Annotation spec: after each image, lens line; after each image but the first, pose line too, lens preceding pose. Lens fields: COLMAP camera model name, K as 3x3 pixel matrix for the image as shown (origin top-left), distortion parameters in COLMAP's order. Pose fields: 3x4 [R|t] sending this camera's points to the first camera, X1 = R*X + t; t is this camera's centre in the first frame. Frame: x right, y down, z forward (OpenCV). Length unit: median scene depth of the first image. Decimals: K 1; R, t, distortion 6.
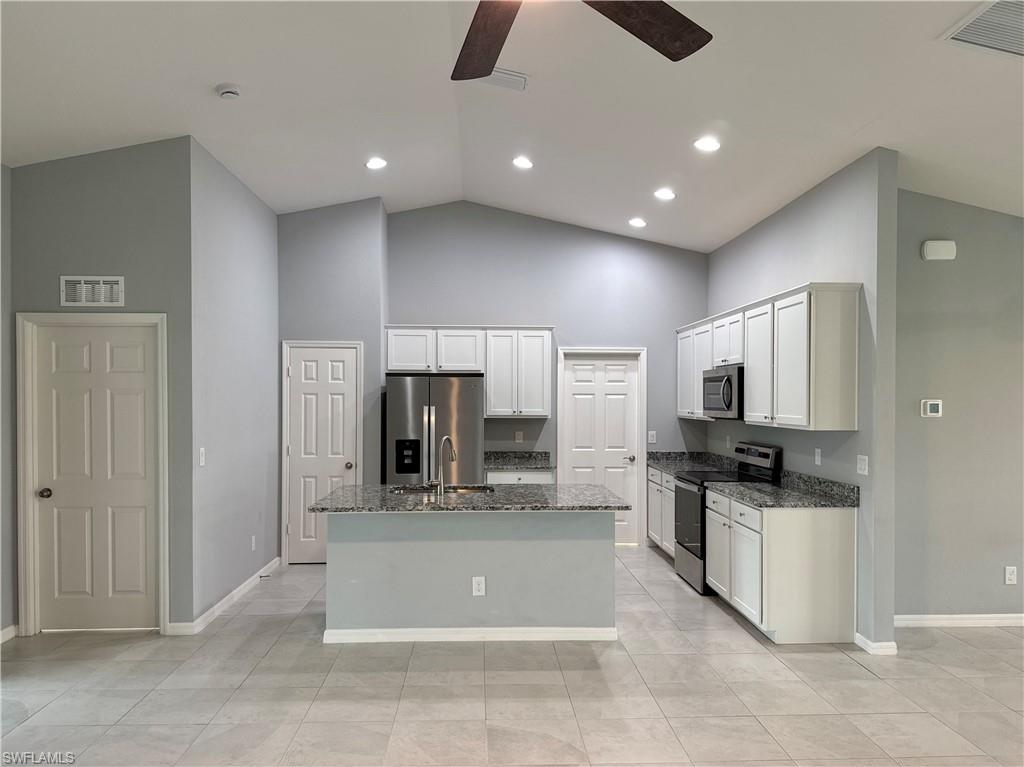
lens RADIAL K [[722.4, 0, 510.8], [0, 722.4, 410.7], [0, 0, 1]] dist [0.076169, -0.096056]
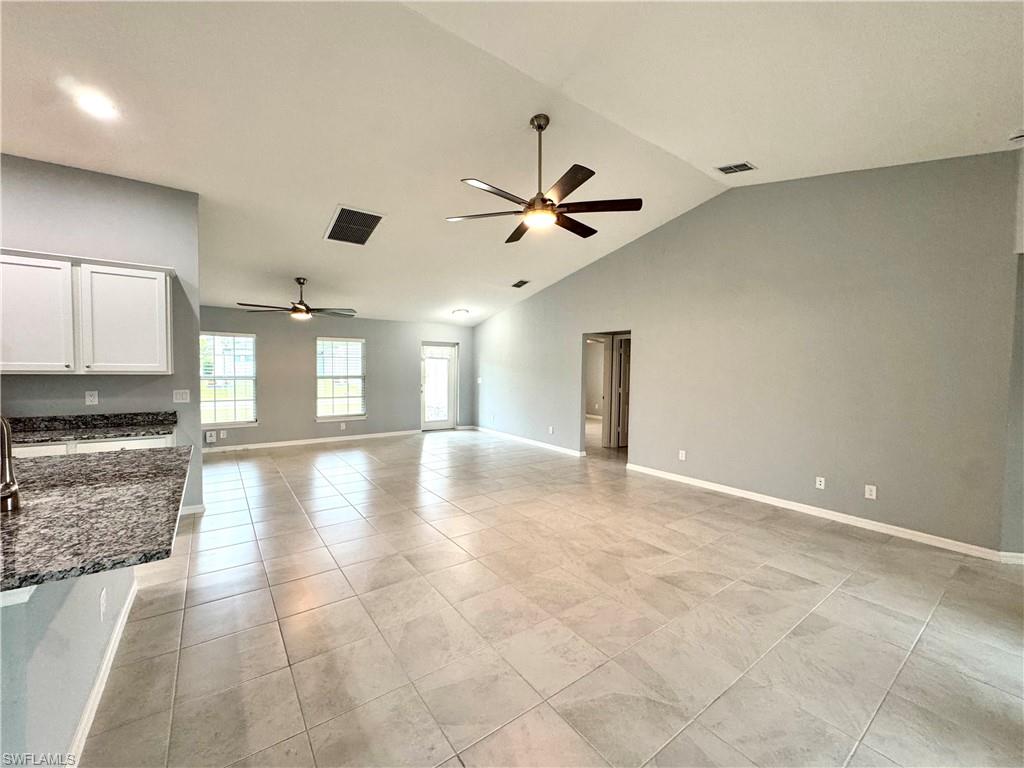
lens RADIAL K [[410.1, 0, 512.0], [0, 410.1, 384.0], [0, 0, 1]] dist [-0.001818, -0.000139]
pose [[-0.551899, -0.044762, 0.832709, -0.521861], [0.000011, 0.998558, 0.053684, 0.002747], [-0.833911, 0.029637, -0.551103, 0.772661]]
